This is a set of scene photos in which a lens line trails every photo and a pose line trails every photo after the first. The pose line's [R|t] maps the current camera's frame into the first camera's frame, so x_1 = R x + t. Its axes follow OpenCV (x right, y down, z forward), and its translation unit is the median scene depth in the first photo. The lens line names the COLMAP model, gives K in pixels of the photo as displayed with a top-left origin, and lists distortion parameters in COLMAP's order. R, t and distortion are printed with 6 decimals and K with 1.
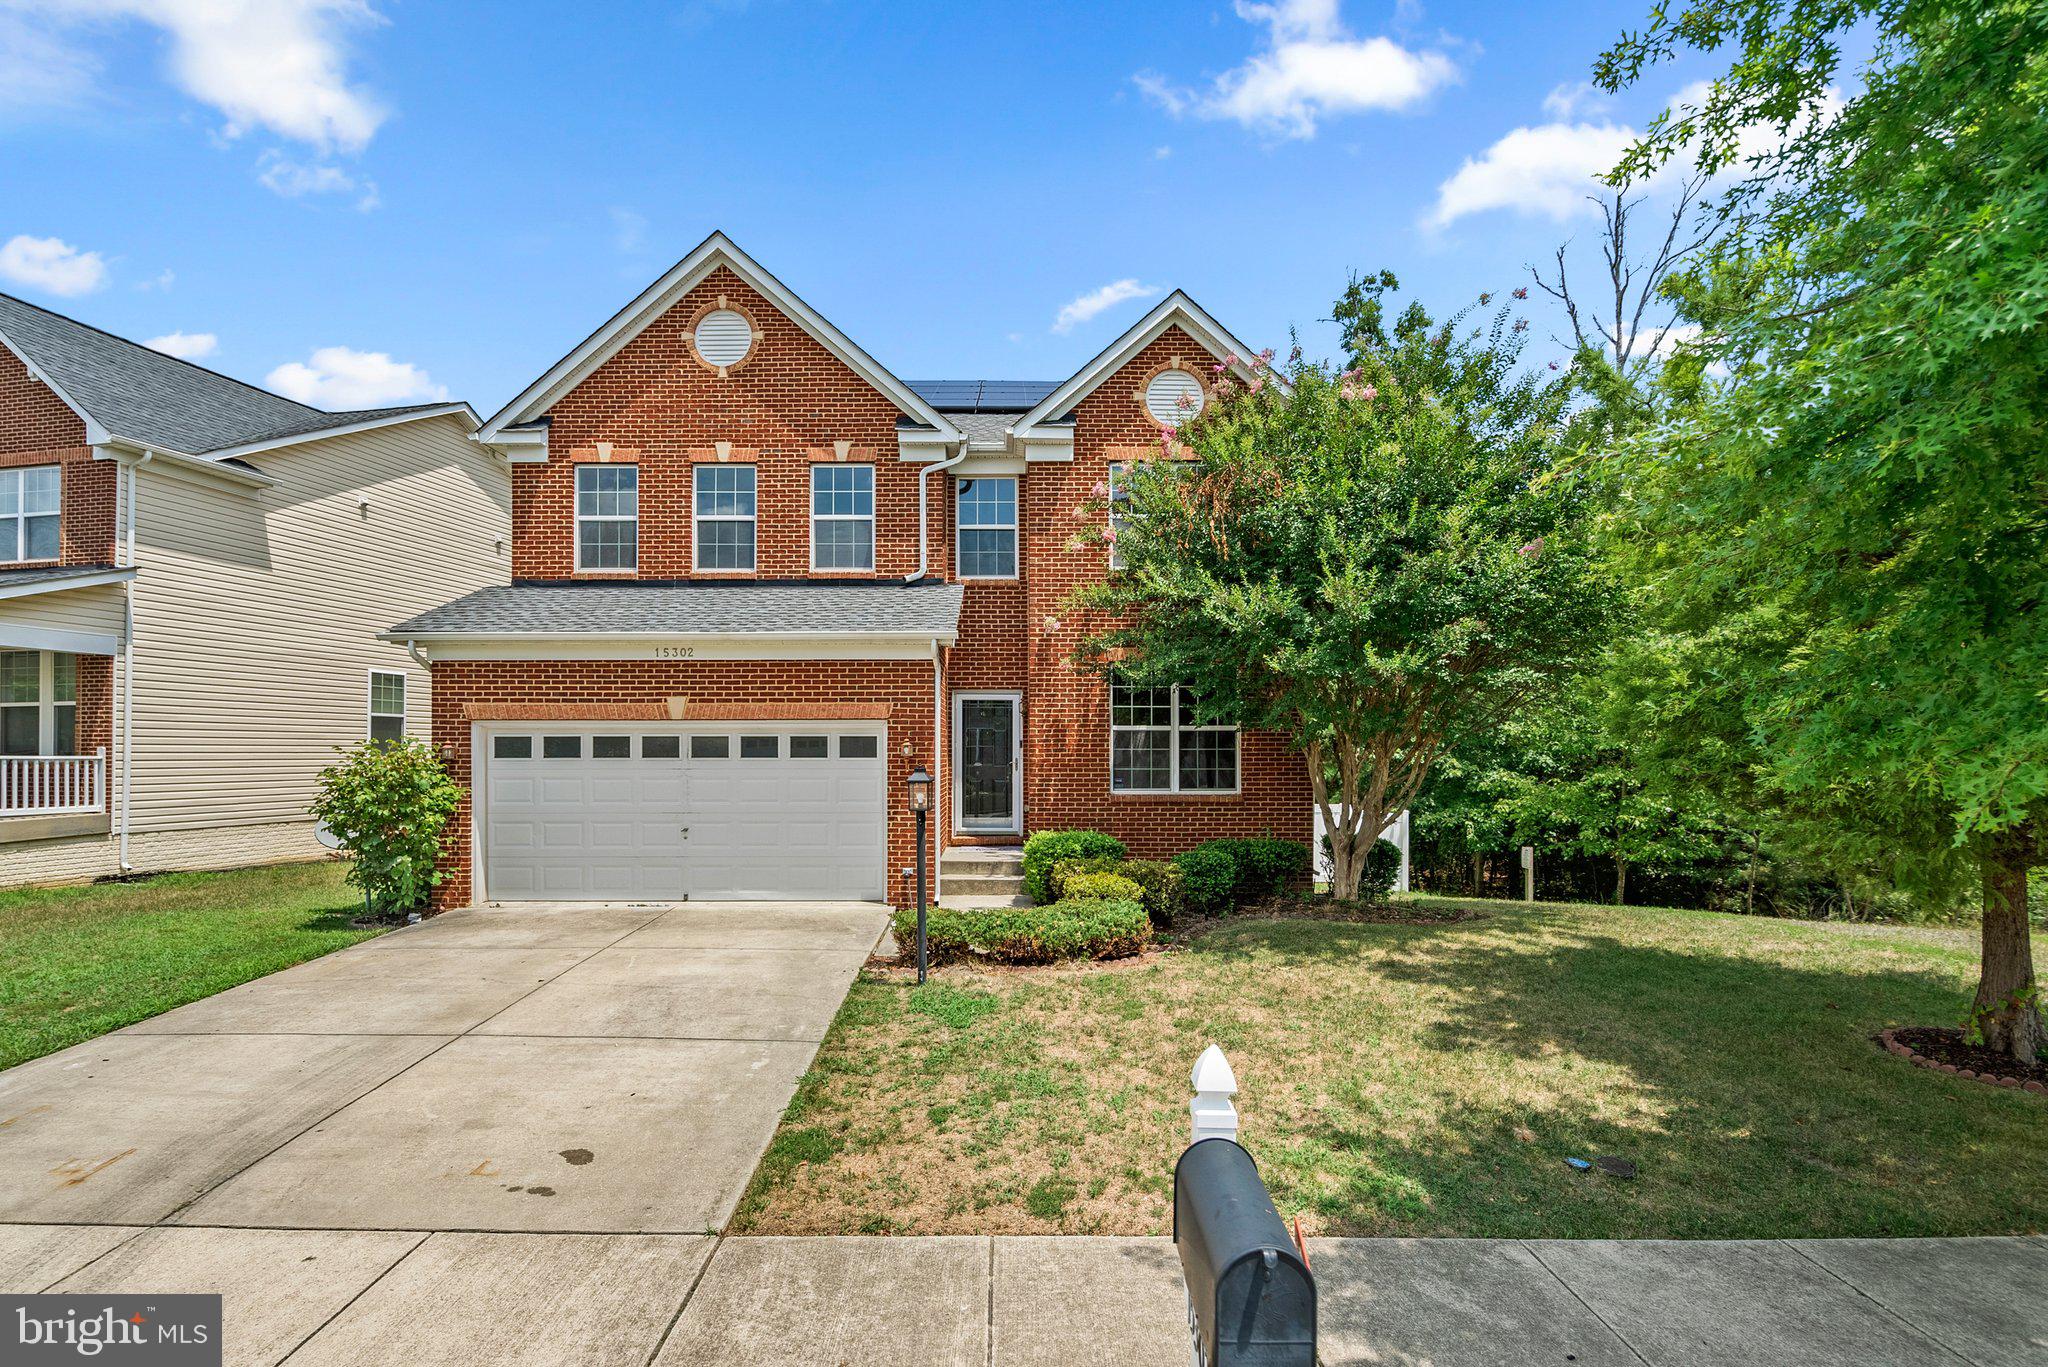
lens RADIAL K [[1023.3, 0, 1063.5], [0, 1023.3, 734.4], [0, 0, 1]] dist [-0.003342, 0.000918]
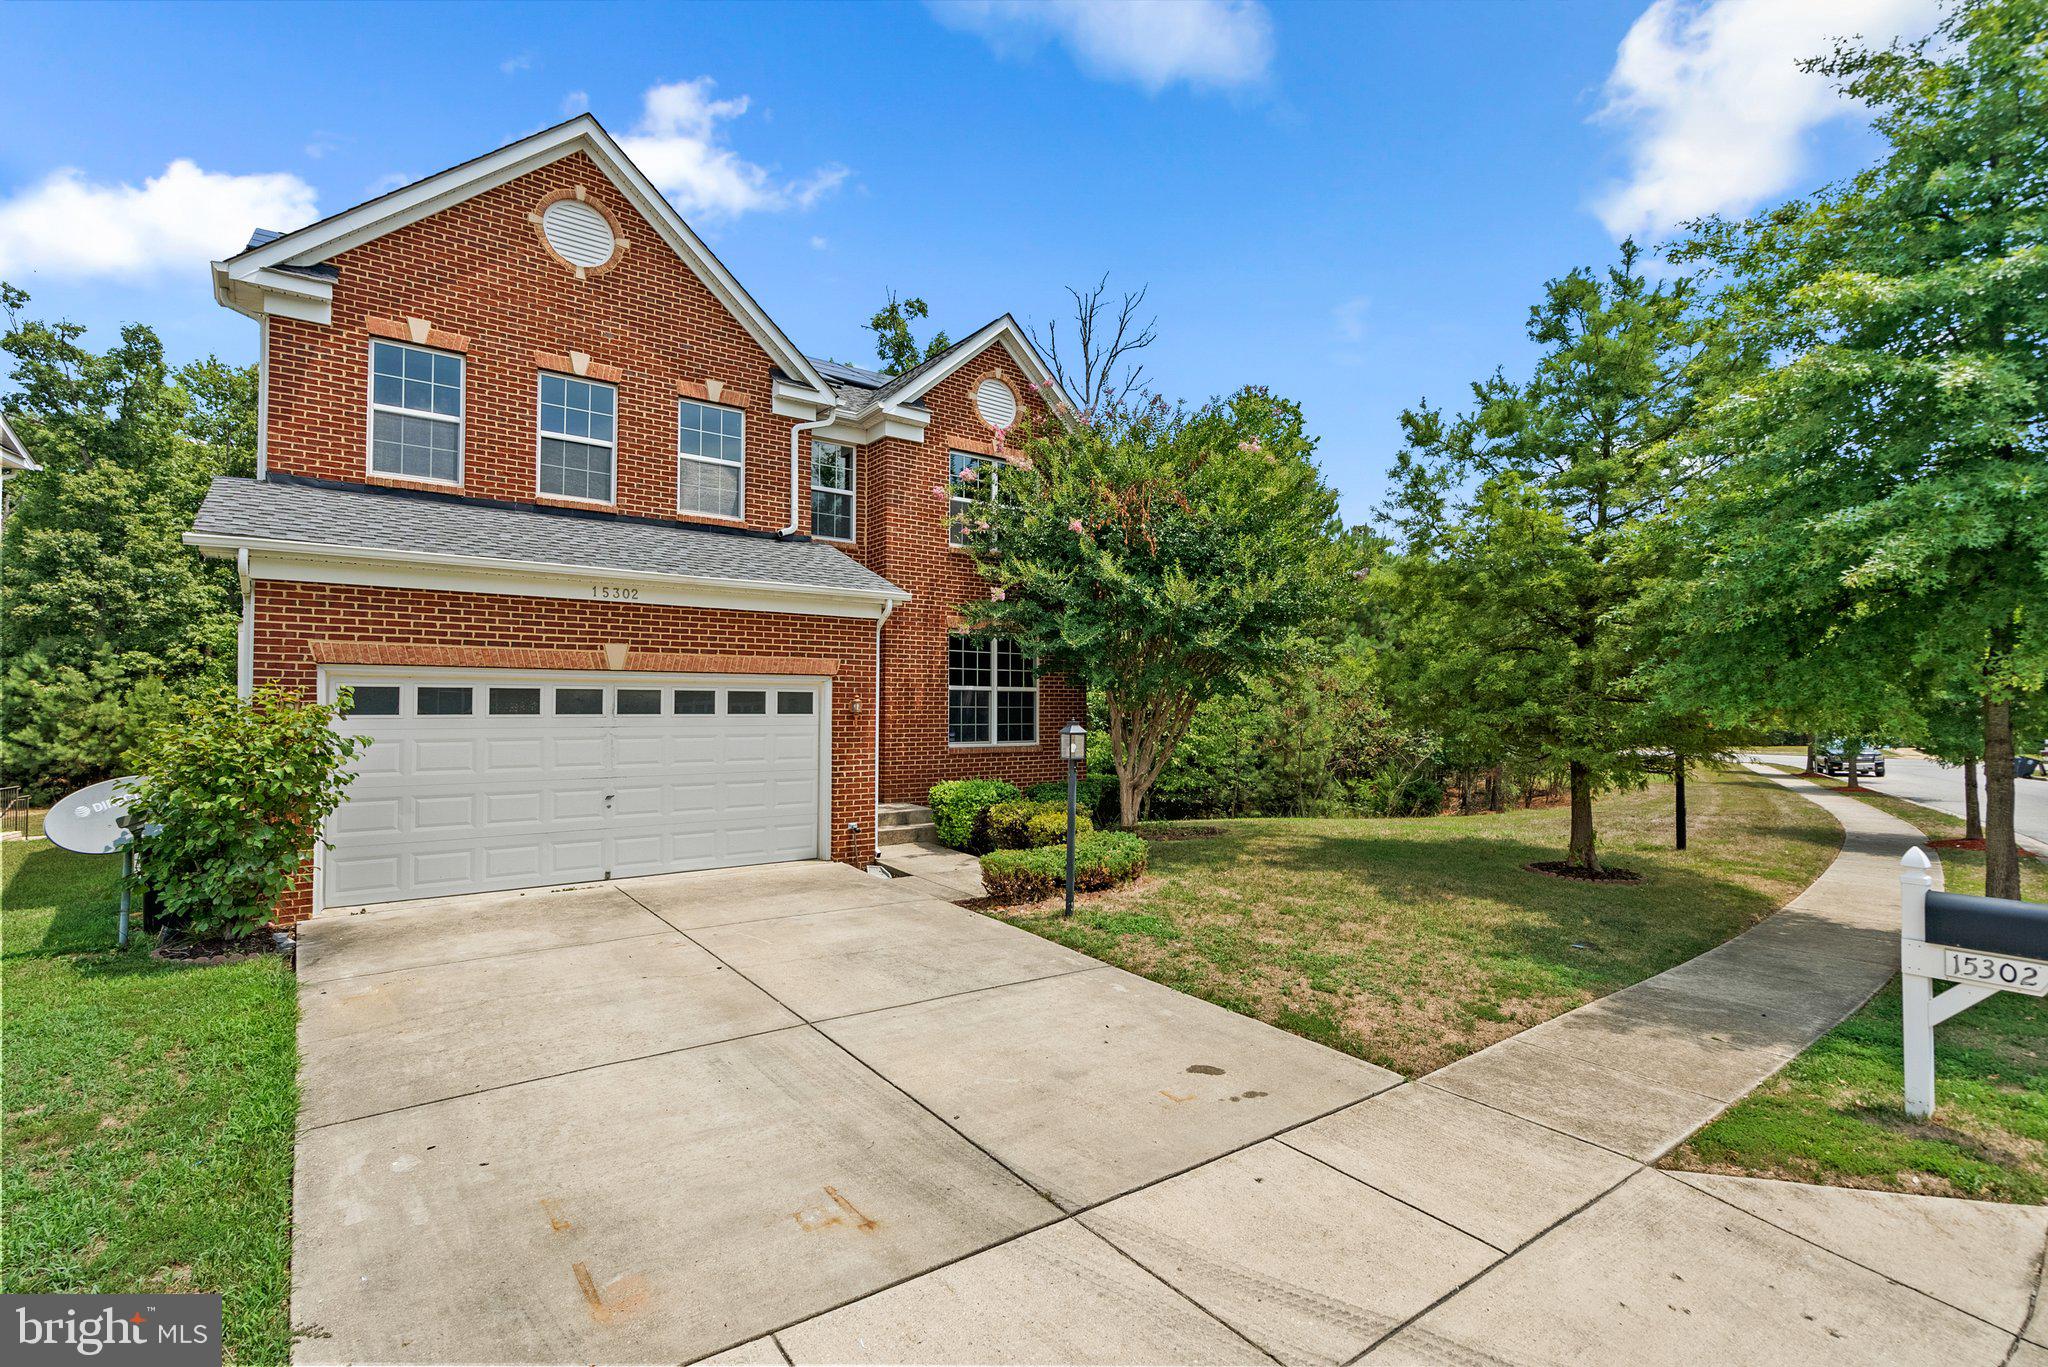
lens RADIAL K [[951.9, 0, 1064.4], [0, 951.9, 674.7], [0, 0, 1]] dist [-0.005457, 0.001219]
pose [[0.786894, 0.025555, 0.616559, -0.502390], [-0.012274, 0.999593, -0.025766, 0.004791], [-0.616967, 0.012707, 0.786887, 0.111585]]
